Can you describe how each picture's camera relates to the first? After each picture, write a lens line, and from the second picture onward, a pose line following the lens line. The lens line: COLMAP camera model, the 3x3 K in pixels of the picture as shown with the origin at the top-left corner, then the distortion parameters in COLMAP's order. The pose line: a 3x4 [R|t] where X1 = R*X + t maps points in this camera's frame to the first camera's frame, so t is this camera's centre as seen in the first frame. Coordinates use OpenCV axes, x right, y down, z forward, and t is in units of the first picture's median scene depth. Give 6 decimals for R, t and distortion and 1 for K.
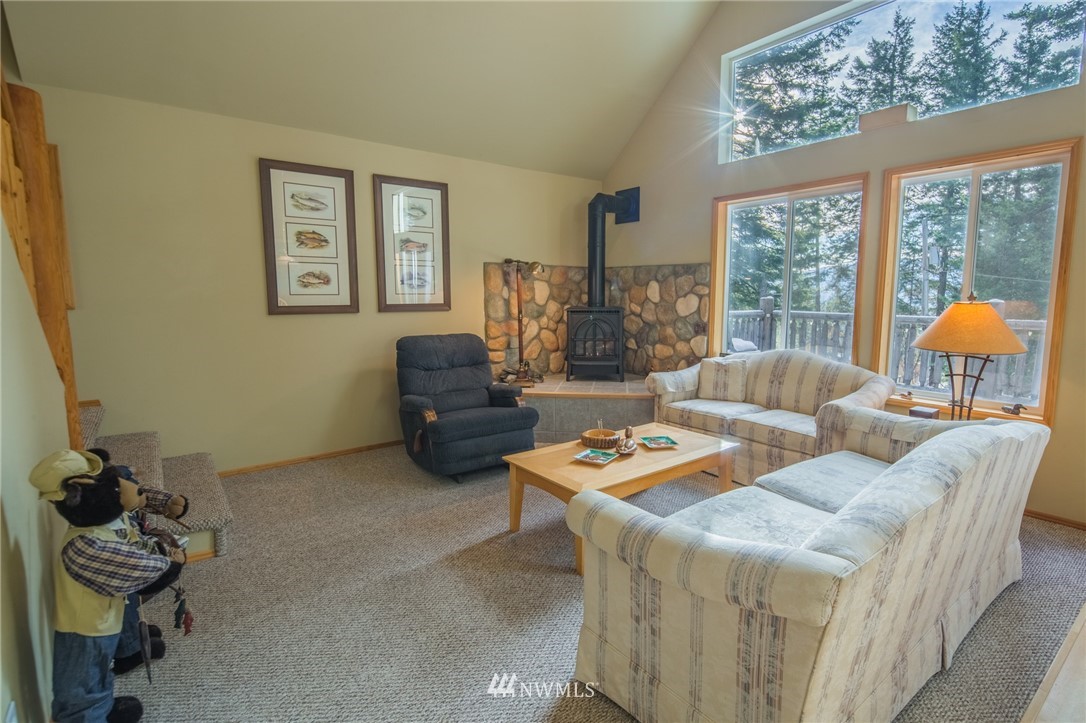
lens RADIAL K [[524.2, 0, 564.8], [0, 524.2, 350.6], [0, 0, 1]] dist [0.006752, -0.005409]
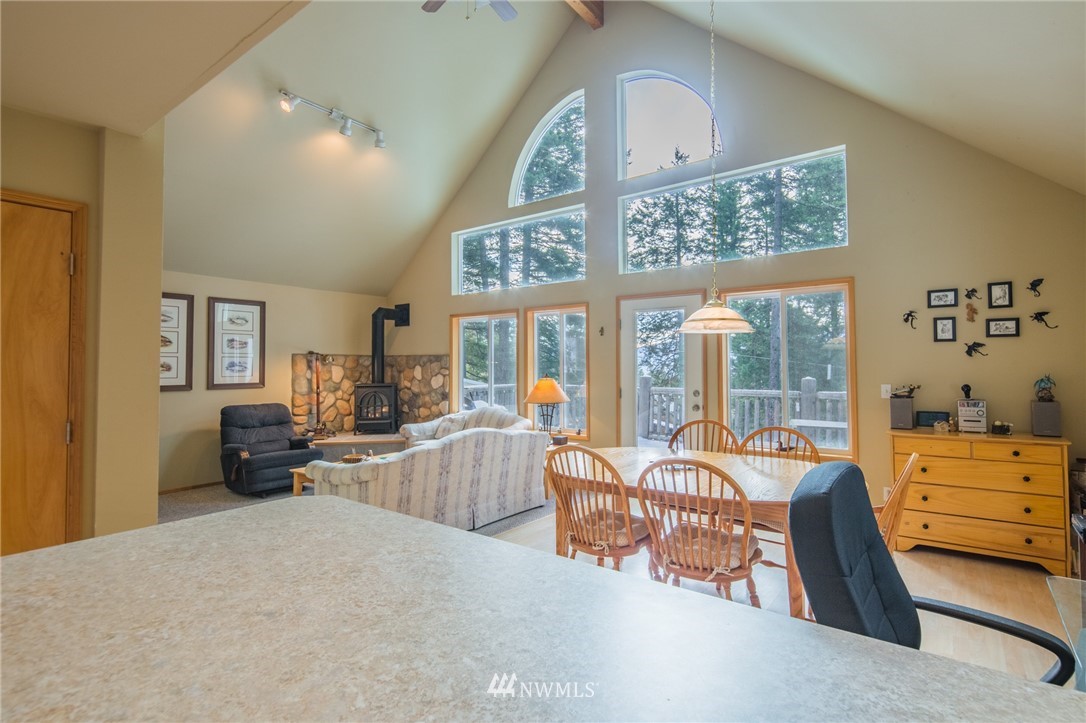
lens RADIAL K [[524.2, 0, 564.8], [0, 524.2, 350.6], [0, 0, 1]] dist [0.006752, -0.005409]
pose [[0.959926, 0.002057, 0.280245, 0.161099], [0.037897, 0.989836, -0.137074, 0.049319], [-0.277679, 0.142201, 0.950091, -0.580821]]
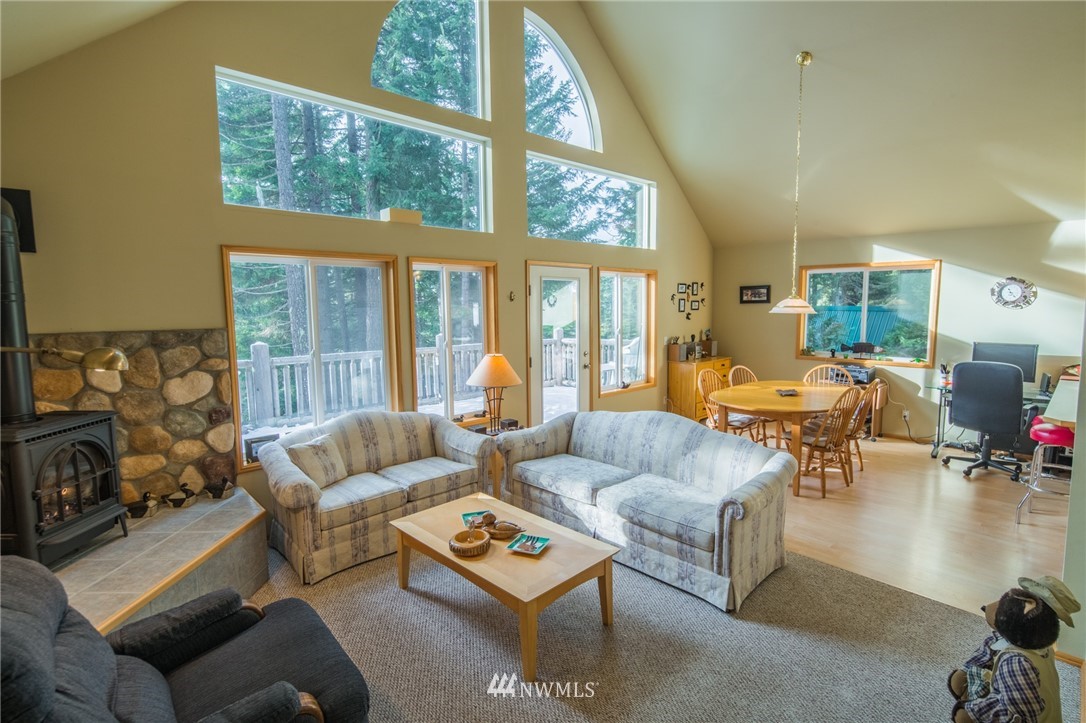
lens RADIAL K [[524.2, 0, 564.8], [0, 524.2, 350.6], [0, 0, 1]] dist [0.006752, -0.005409]
pose [[-0.123569, -0.090458, 0.988204, -0.521438], [0.120147, 0.987147, 0.105385, -0.149503], [-0.985036, 0.131752, -0.111112, 0.575243]]
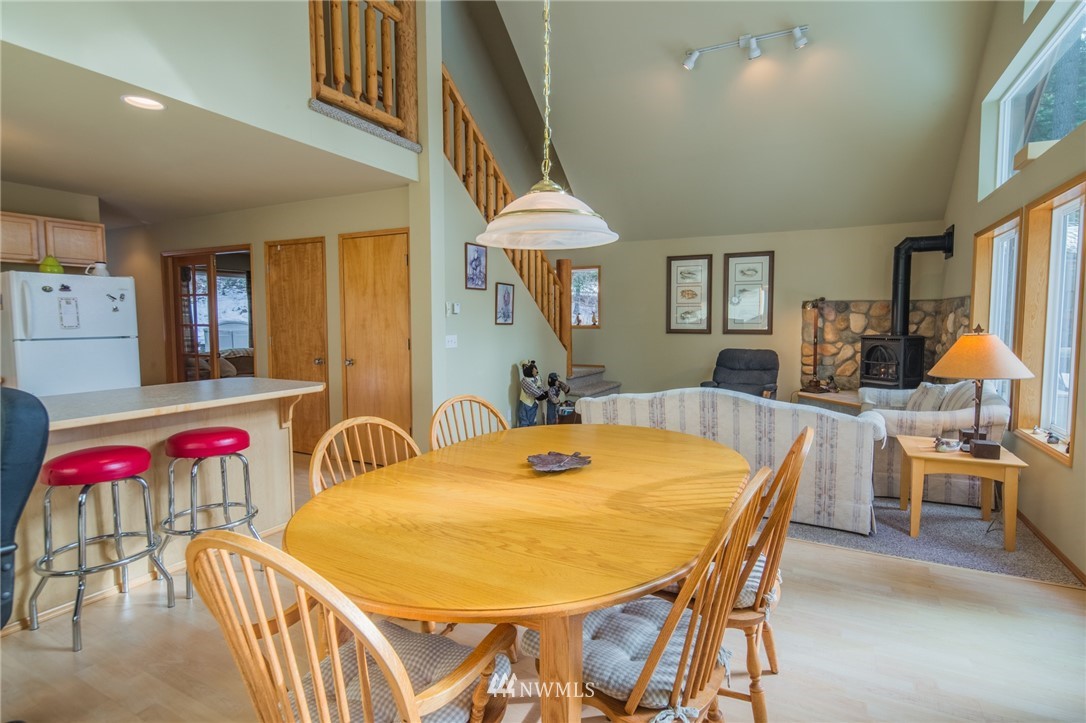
lens RADIAL K [[524.2, 0, 564.8], [0, 524.2, 350.6], [0, 0, 1]] dist [0.006752, -0.005409]
pose [[0.433282, 0.053034, -0.899697, 0.835467], [-0.101802, 0.994758, 0.009611, 0.013714], [0.895490, 0.087427, 0.436410, -0.163289]]
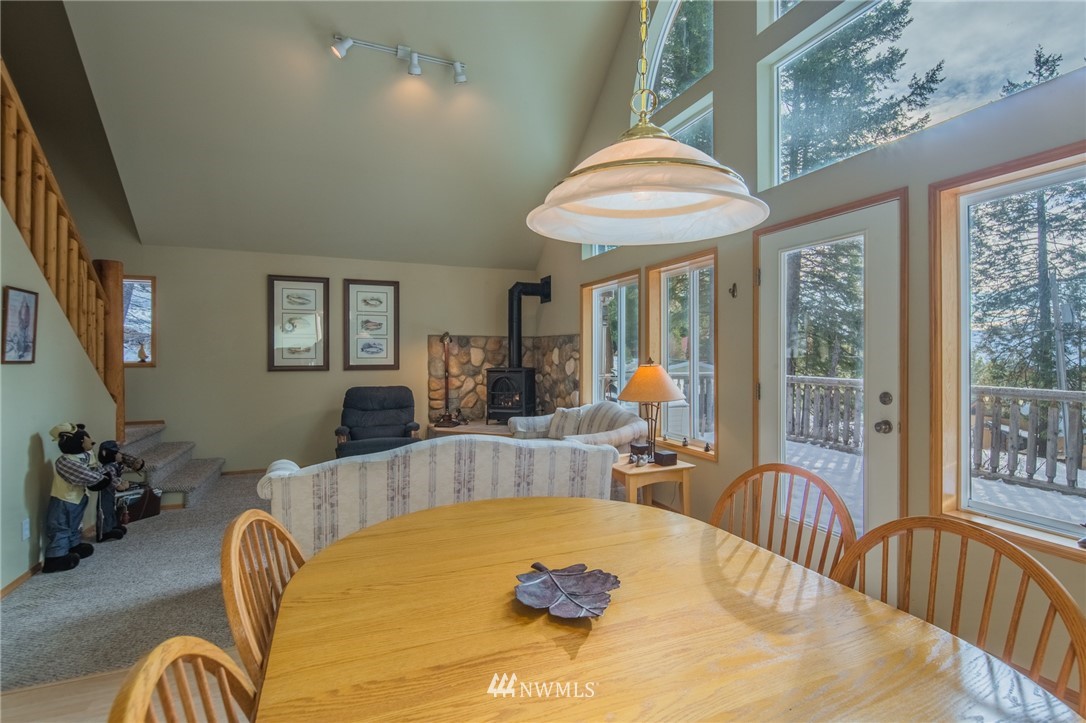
lens RADIAL K [[524.2, 0, 564.8], [0, 524.2, 350.6], [0, 0, 1]] dist [0.006752, -0.005409]
pose [[0.968623, -0.003042, -0.248515, 0.537125], [-0.026295, 0.993059, -0.114643, 0.020913], [0.247139, 0.117581, 0.961820, -0.231497]]
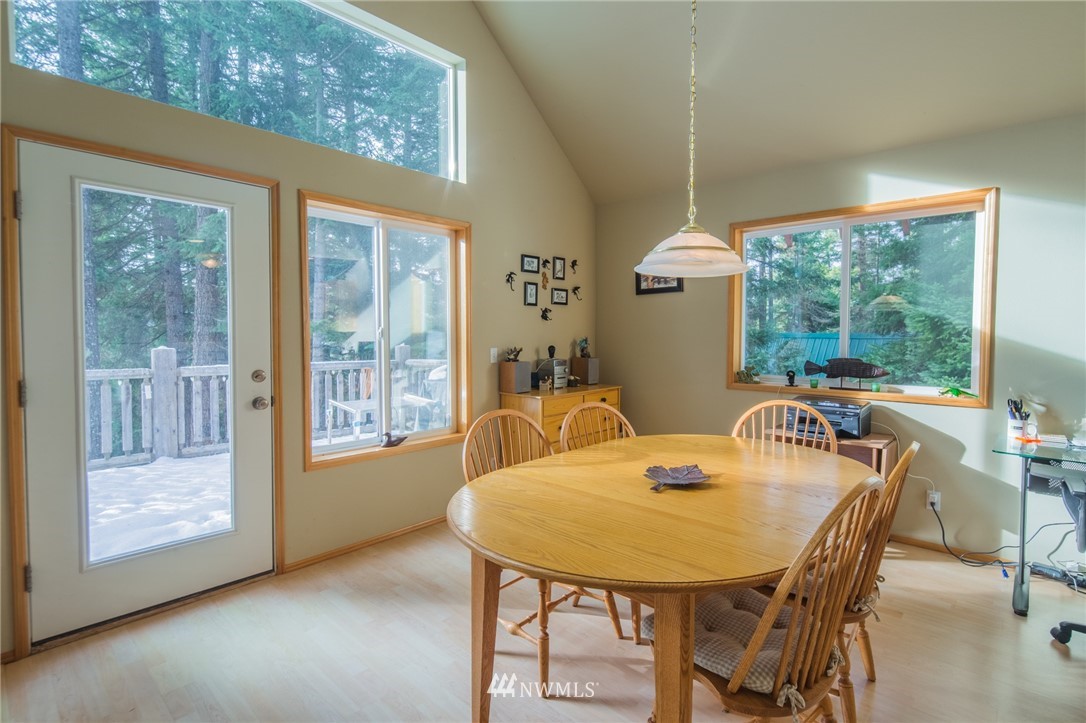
lens RADIAL K [[524.2, 0, 564.8], [0, 524.2, 350.6], [0, 0, 1]] dist [0.006752, -0.005409]
pose [[-0.189387, -0.031237, 0.981406, 0.103913], [0.110245, 0.992498, 0.052865, -0.022485], [-0.975694, 0.118207, -0.184522, 0.162258]]
